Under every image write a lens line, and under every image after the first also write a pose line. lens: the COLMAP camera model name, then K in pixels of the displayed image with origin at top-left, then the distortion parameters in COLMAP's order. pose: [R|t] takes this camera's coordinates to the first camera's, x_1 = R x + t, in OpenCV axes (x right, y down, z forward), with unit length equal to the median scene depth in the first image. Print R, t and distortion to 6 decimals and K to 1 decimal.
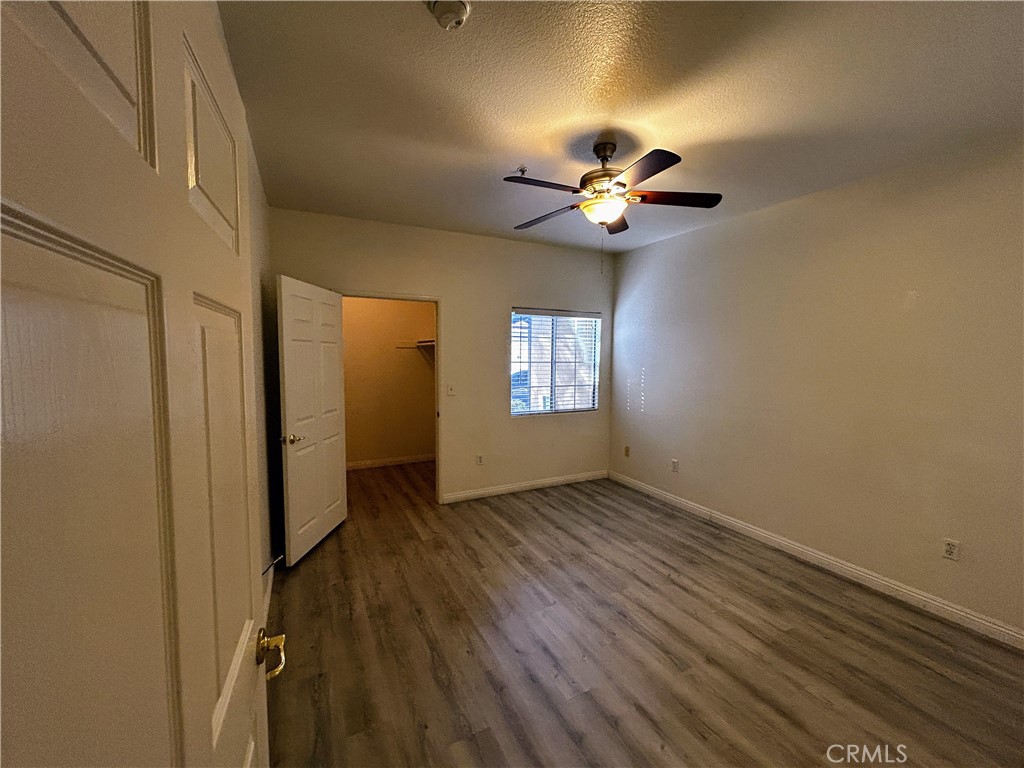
lens RADIAL K [[414.2, 0, 512.0], [0, 414.2, 384.0], [0, 0, 1]] dist [-0.002015, 0.000155]
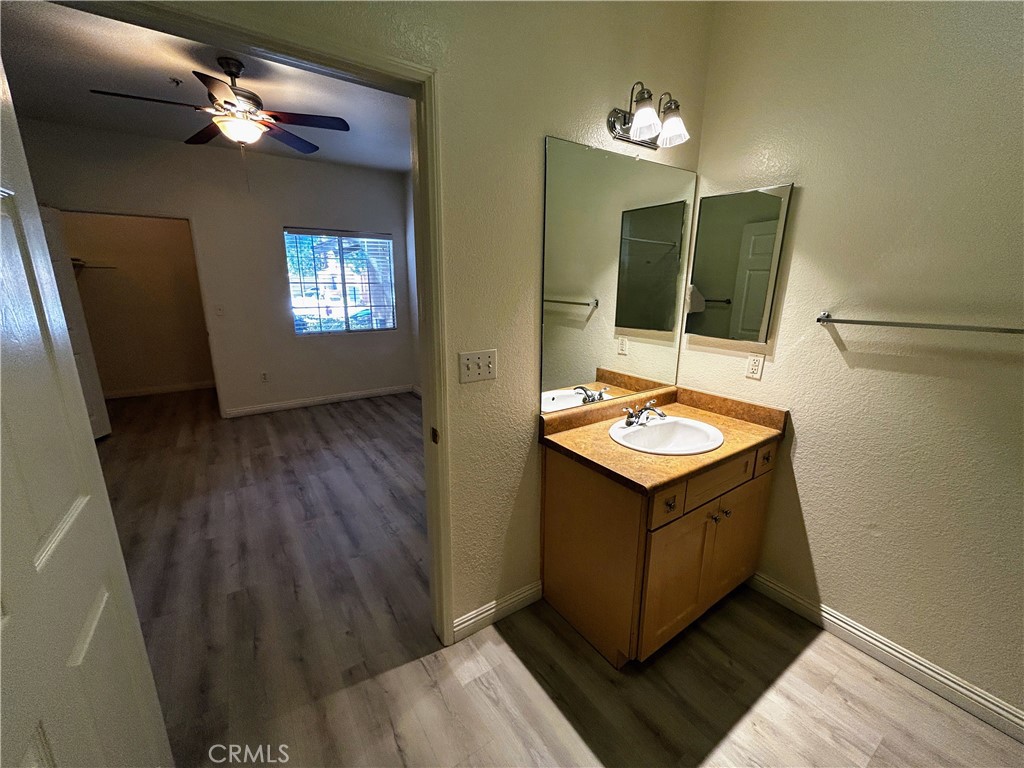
lens RADIAL K [[417.4, 0, 512.0], [0, 417.4, 384.0], [0, 0, 1]] dist [-0.000767, 0.000038]
pose [[0.990812, -0.034437, 0.130789, 0.434255], [0.012107, 0.985742, 0.167829, 0.030779], [-0.134704, -0.164704, 0.977102, -0.140247]]
